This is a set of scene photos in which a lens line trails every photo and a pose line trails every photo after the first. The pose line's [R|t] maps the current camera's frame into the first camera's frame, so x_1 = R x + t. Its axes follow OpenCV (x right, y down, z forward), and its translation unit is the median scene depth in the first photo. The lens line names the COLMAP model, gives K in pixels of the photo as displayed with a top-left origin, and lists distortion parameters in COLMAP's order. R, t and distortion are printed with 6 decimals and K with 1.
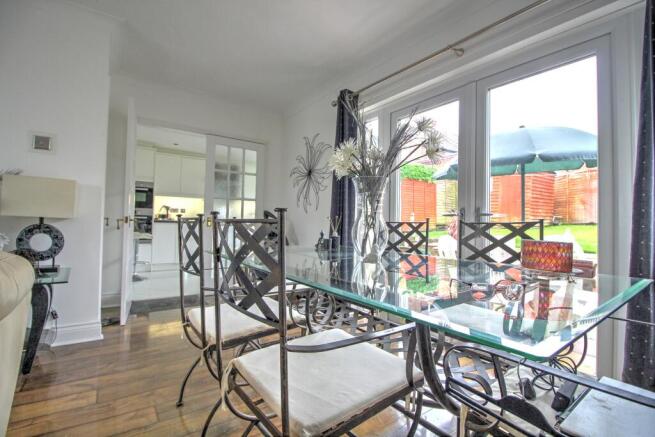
lens RADIAL K [[302.4, 0, 325.4], [0, 302.4, 219.1], [0, 0, 1]] dist [-0.019349, -0.000756]
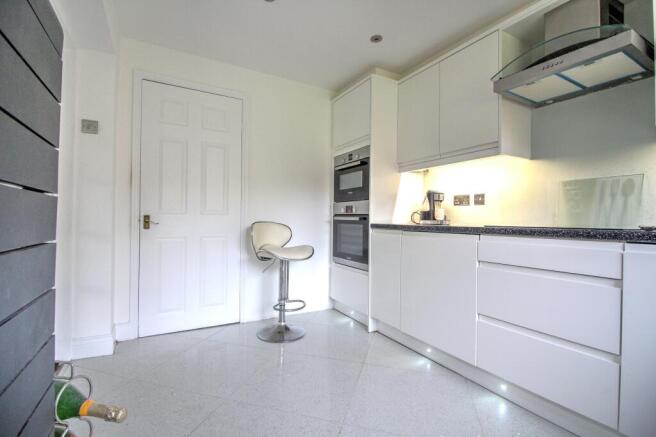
lens RADIAL K [[298.4, 0, 311.7], [0, 298.4, 218.0], [0, 0, 1]] dist [0.031007, -0.030941]
pose [[-0.128650, -0.024160, -0.991396, -0.080984], [-0.007676, 0.999698, -0.023366, 0.005654], [0.991660, 0.004604, -0.128796, 0.889243]]
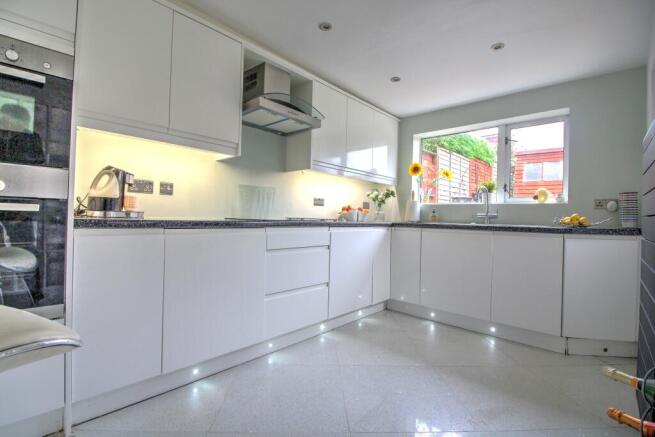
lens RADIAL K [[302.4, 0, 325.4], [0, 302.4, 219.1], [0, 0, 1]] dist [-0.019349, -0.000756]
pose [[0.975545, 0.009051, 0.219615, -0.396020], [-0.013686, 0.999714, 0.019596, -0.003656], [-0.219375, -0.022122, 0.975390, 0.671523]]
